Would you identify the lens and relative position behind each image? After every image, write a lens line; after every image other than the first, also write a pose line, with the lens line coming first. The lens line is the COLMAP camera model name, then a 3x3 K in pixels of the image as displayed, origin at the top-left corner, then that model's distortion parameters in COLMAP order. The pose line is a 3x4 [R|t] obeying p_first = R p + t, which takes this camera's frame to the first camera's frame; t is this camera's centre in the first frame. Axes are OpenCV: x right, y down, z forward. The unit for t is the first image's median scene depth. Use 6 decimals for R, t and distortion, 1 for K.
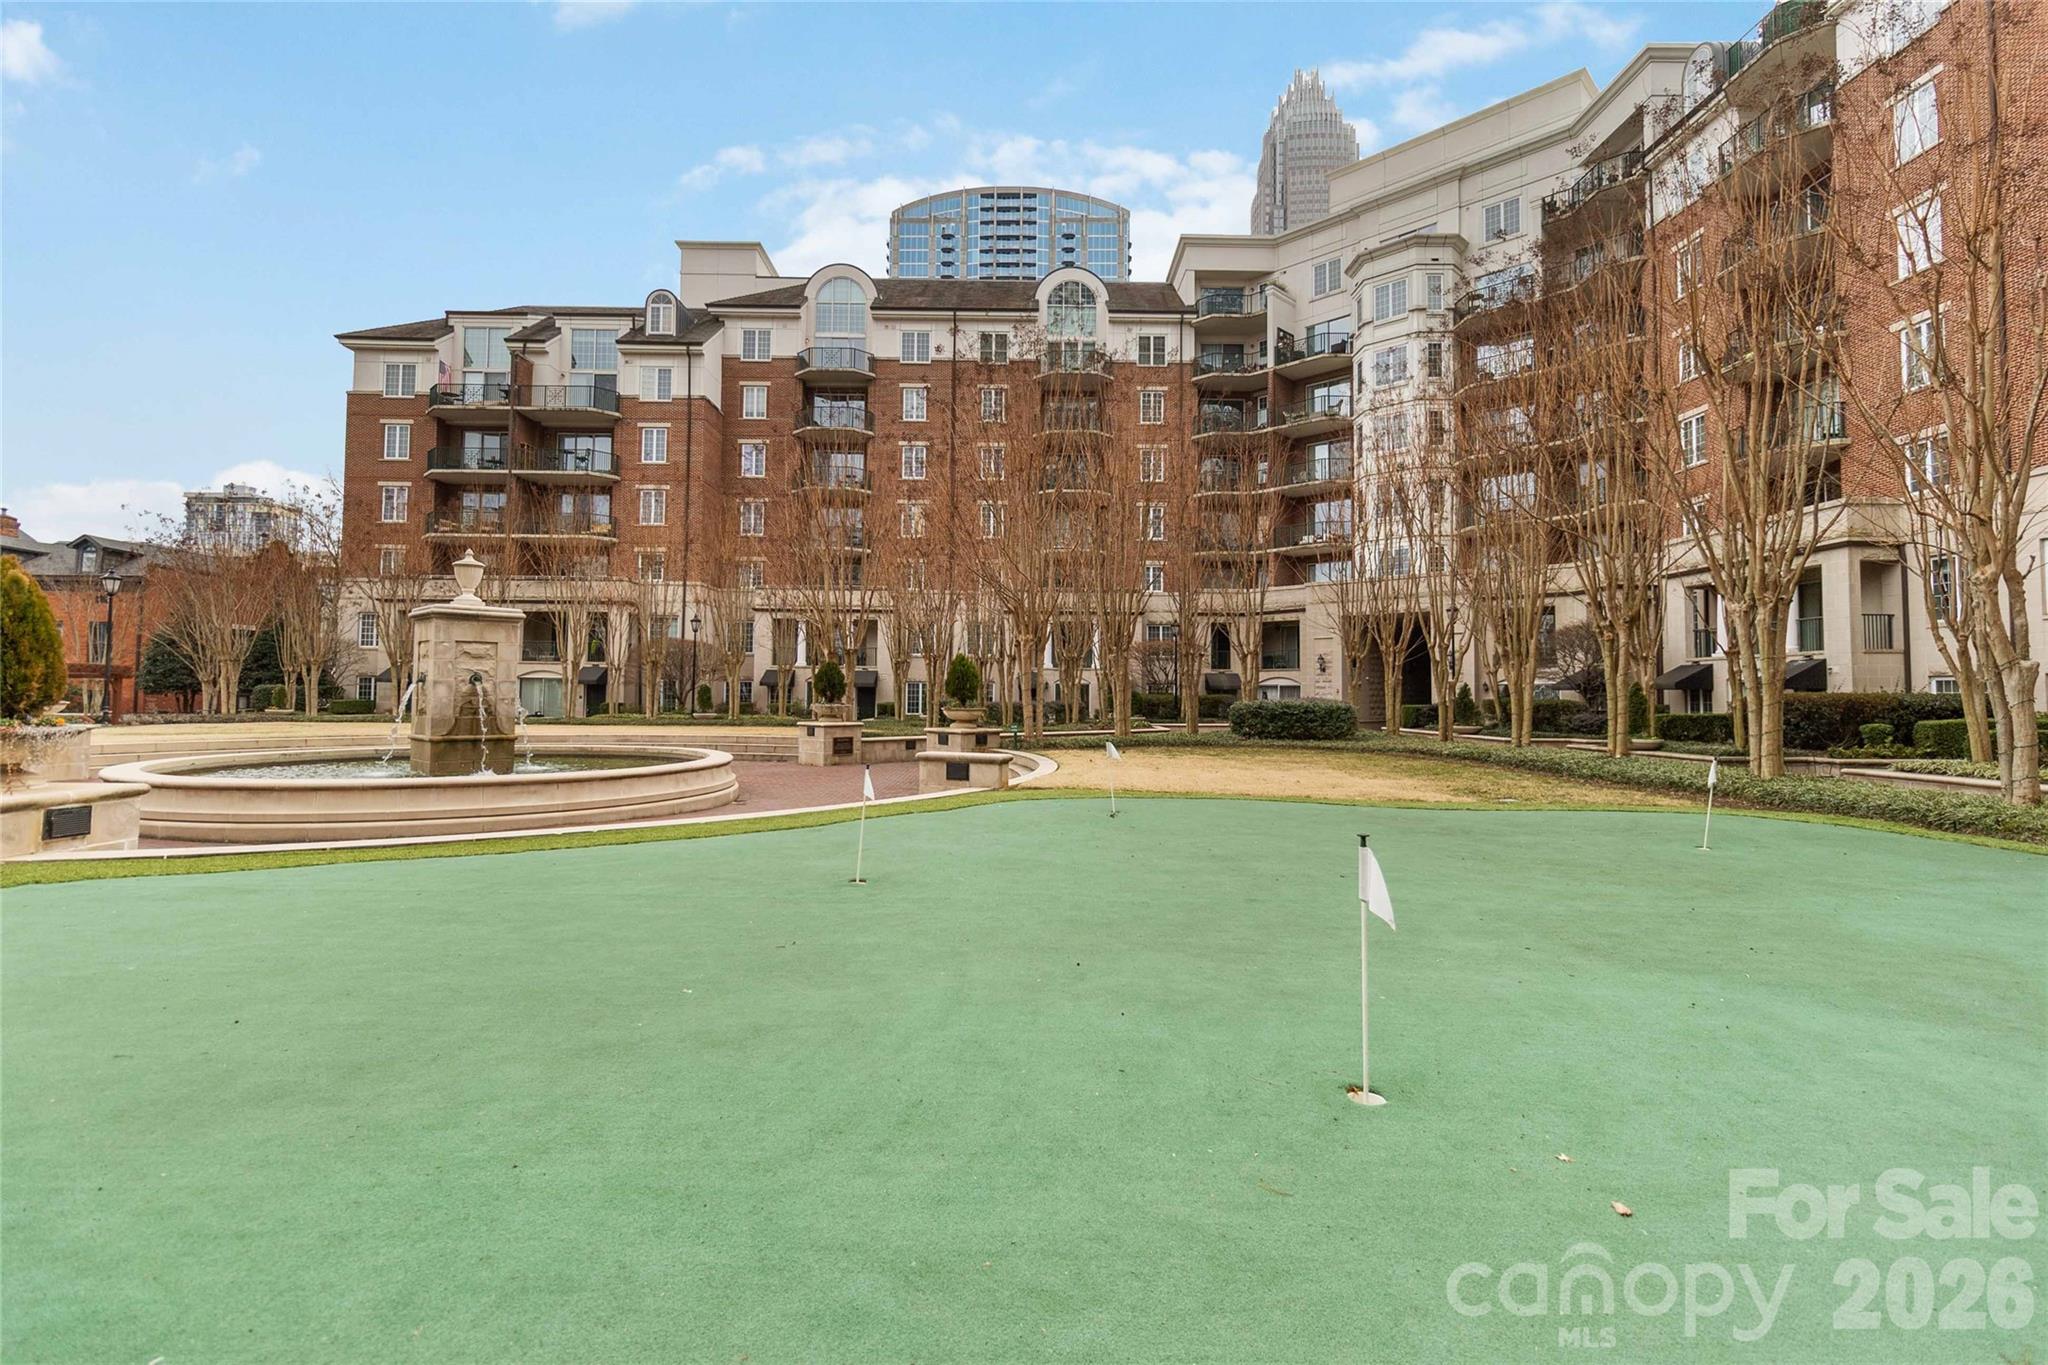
lens RADIAL K [[944.6, 0, 1030.2], [0, 944.6, 641.6], [0, 0, 1]] dist [0.004327, 0.000181]
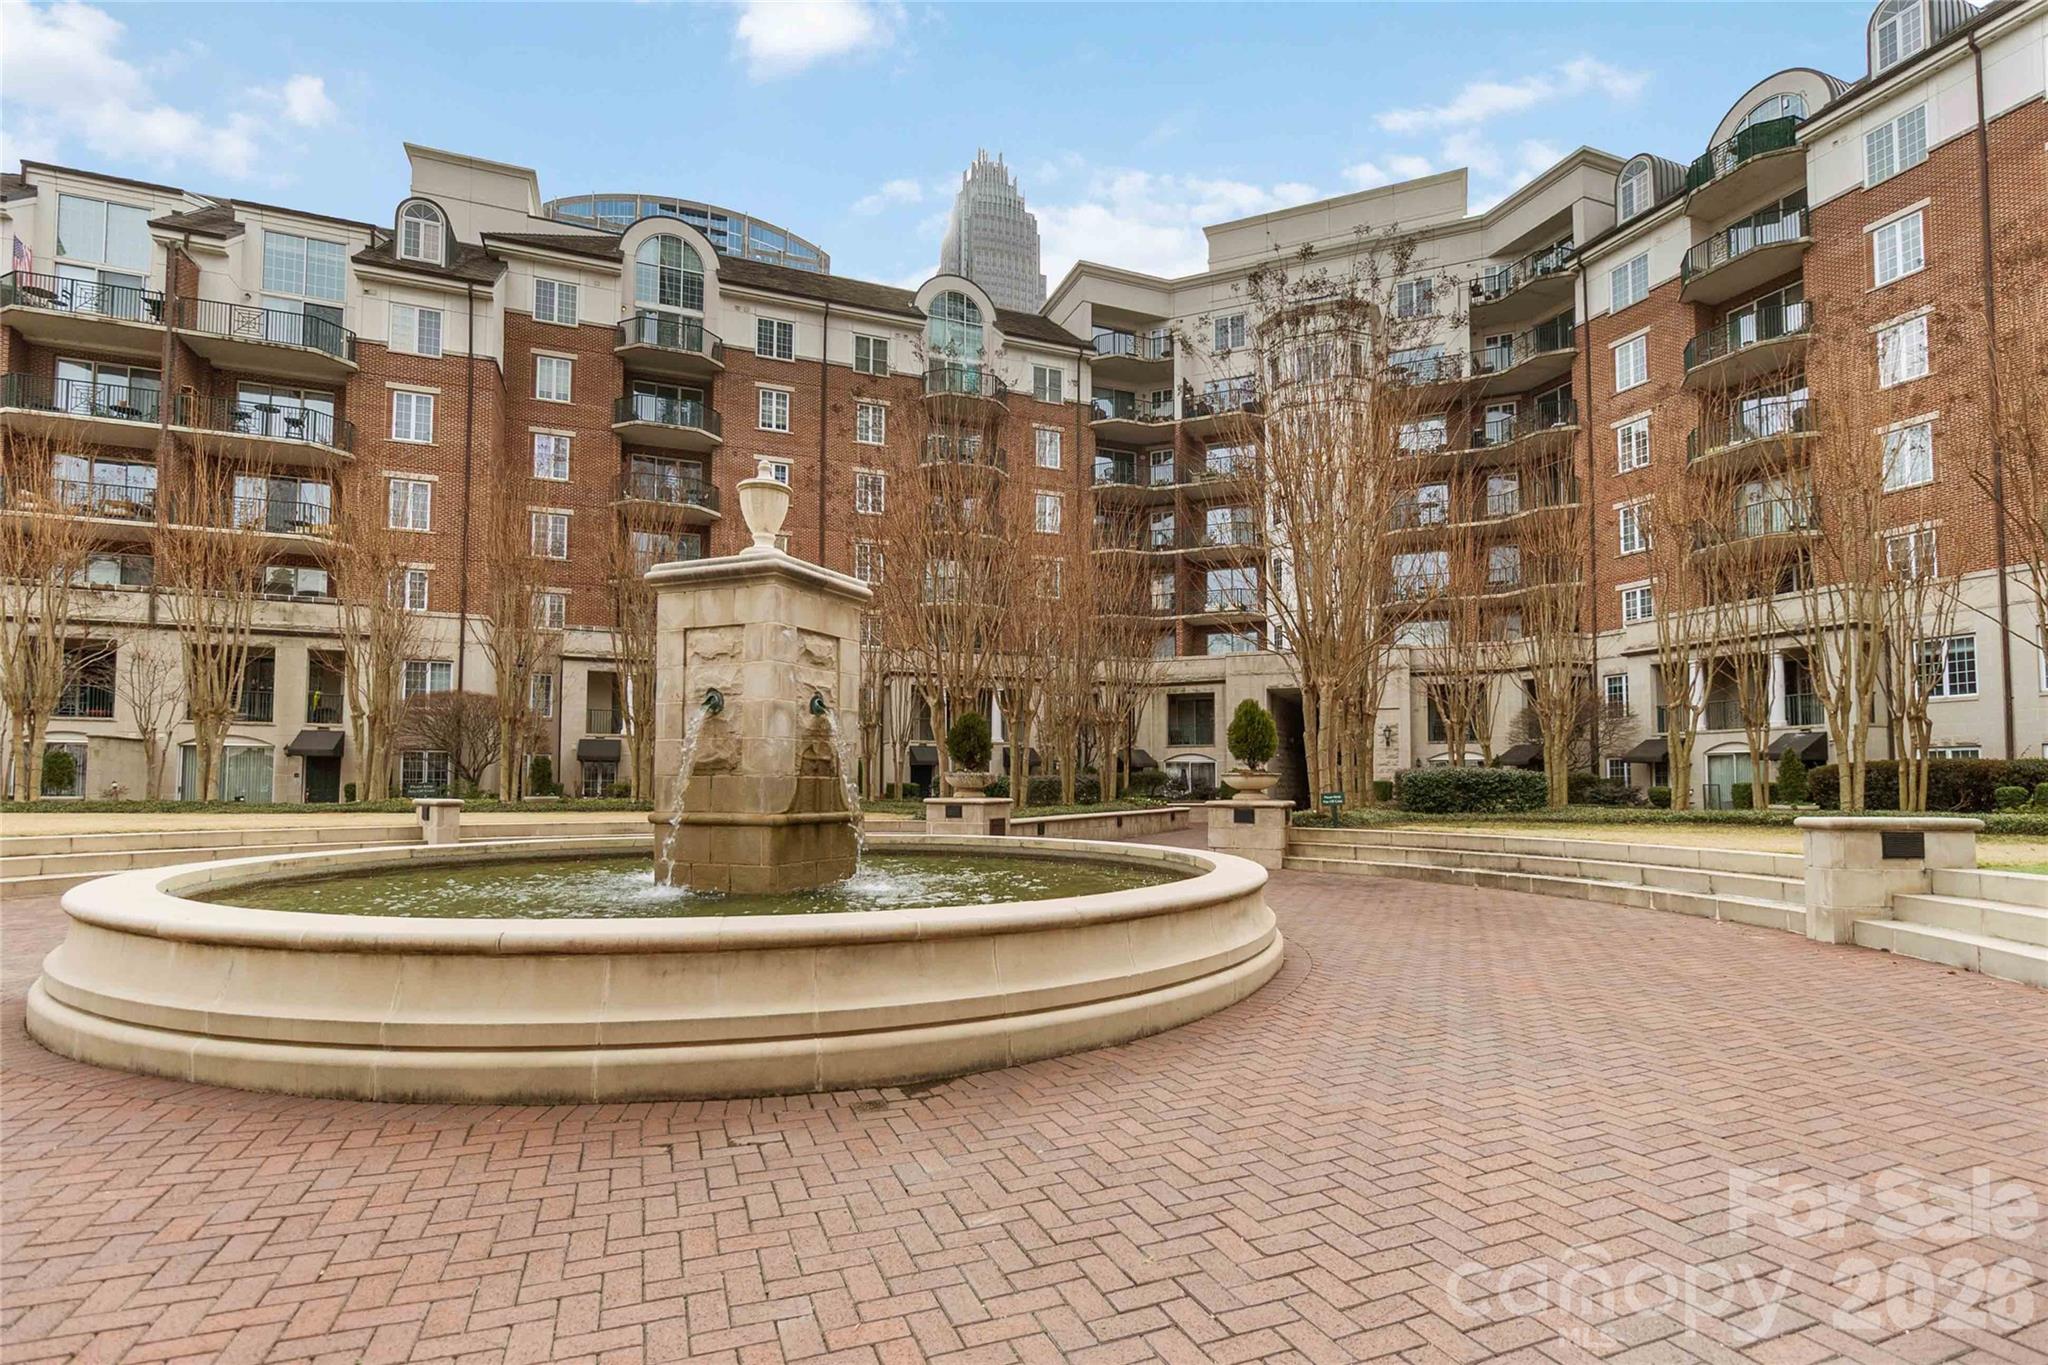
lens RADIAL K [[986.4, 0, 1033.0], [0, 986.4, 723.9], [0, 0, 1]] dist [0.005027, 0.000602]
pose [[0.934506, 0.018121, 0.355485, -0.219726], [-0.016965, 0.999836, -0.006370, 0.017017], [-0.355542, -0.000078, 0.934660, 0.147115]]
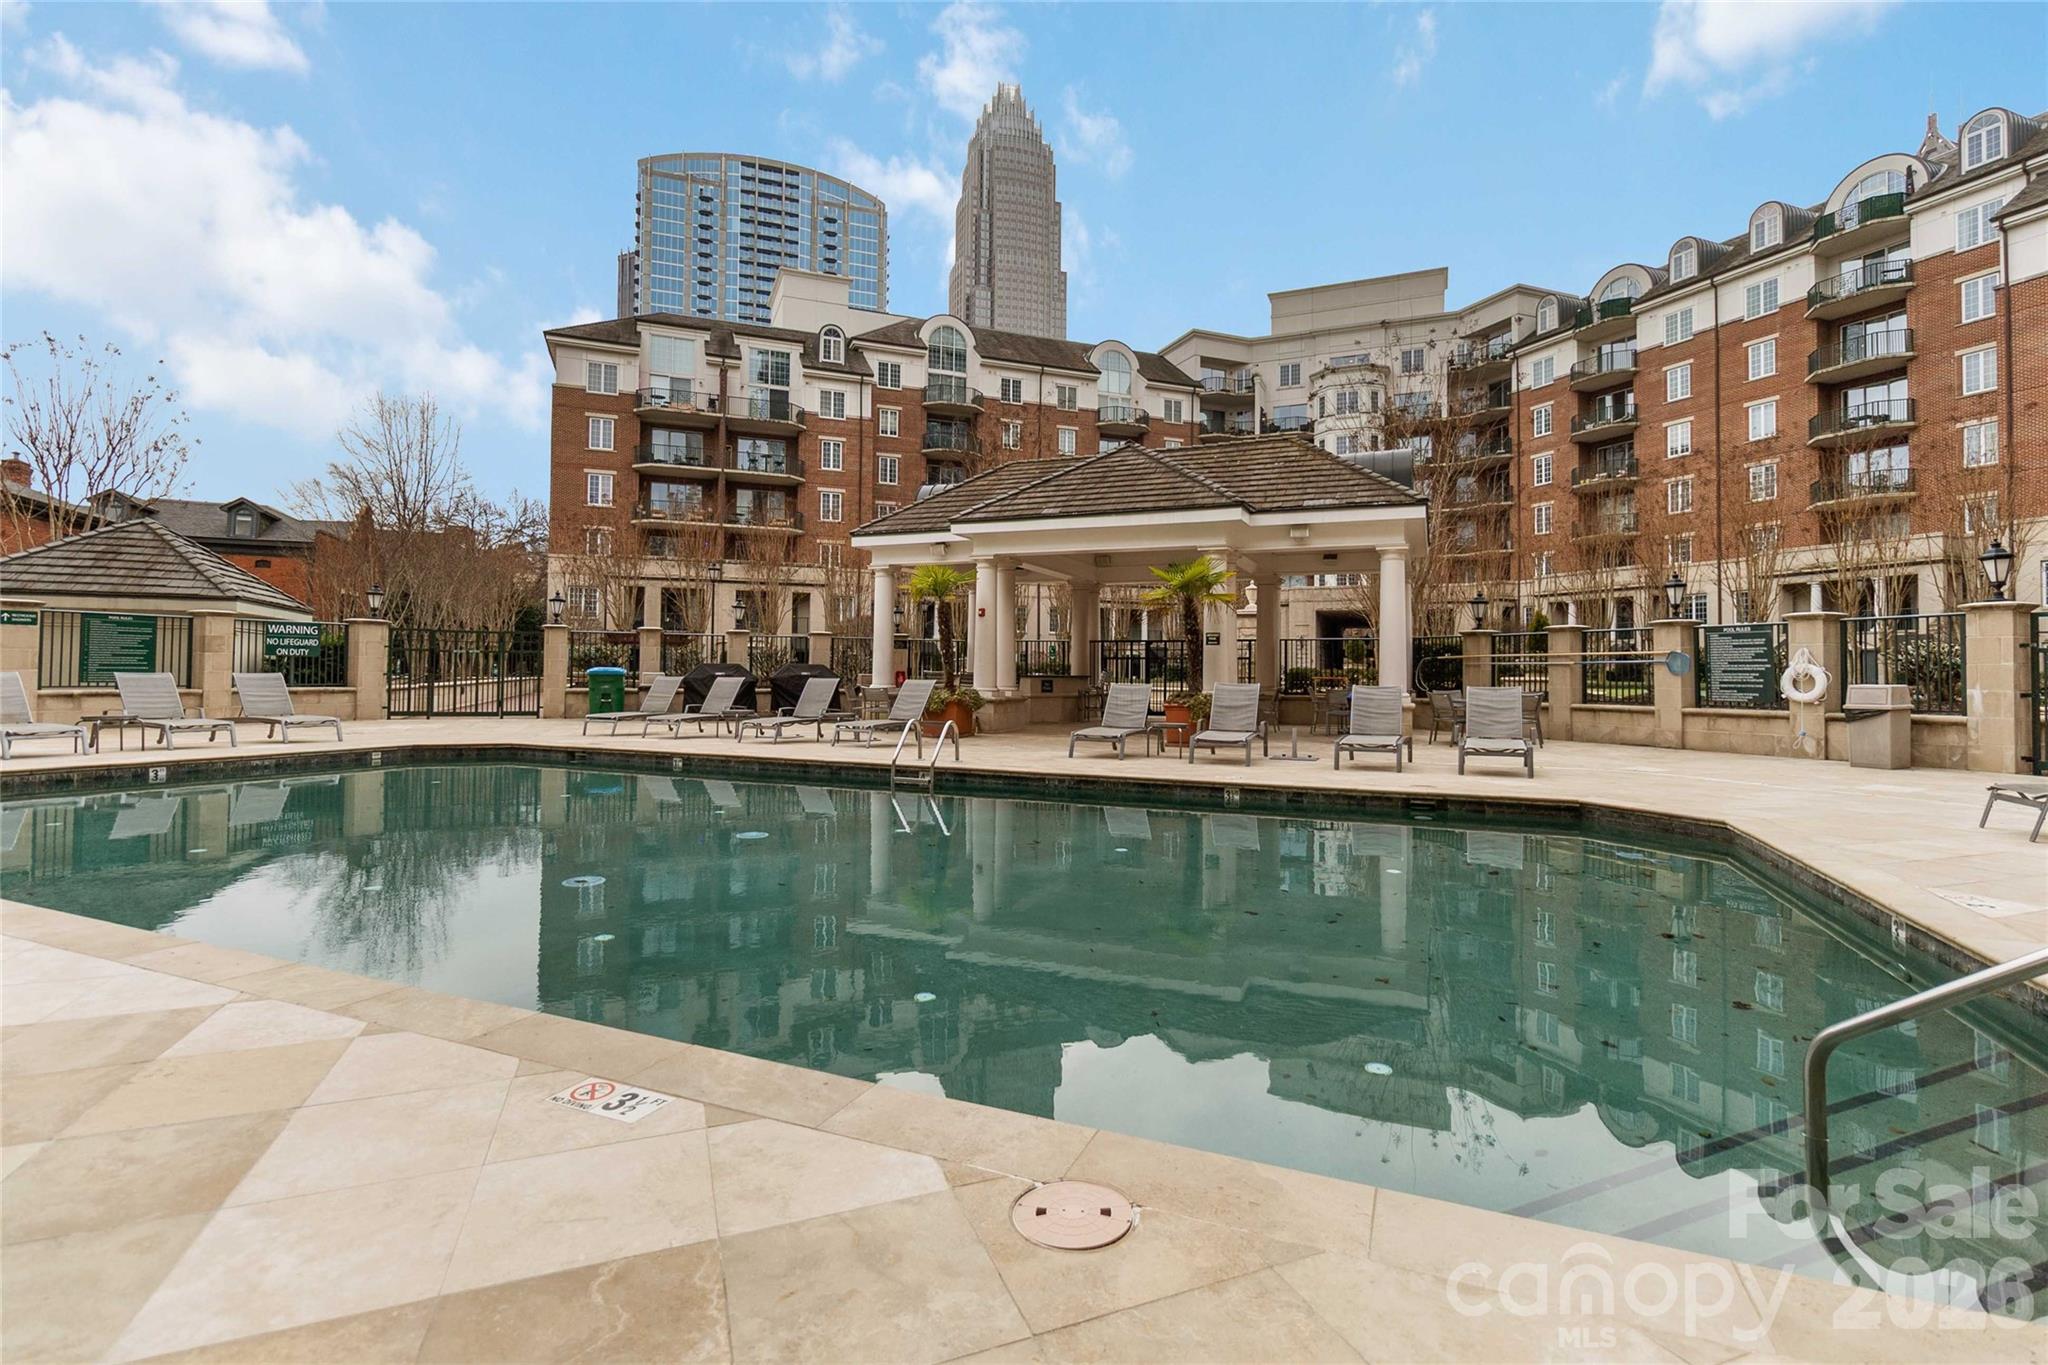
lens RADIAL K [[944.6, 0, 1030.2], [0, 944.6, 641.6], [0, 0, 1]] dist [0.004327, 0.000181]
pose [[0.932869, 0.011713, 0.360024, -0.582314], [-0.021360, 0.999511, 0.022829, -0.003197], [-0.359581, -0.028987, 0.932664, -0.219029]]
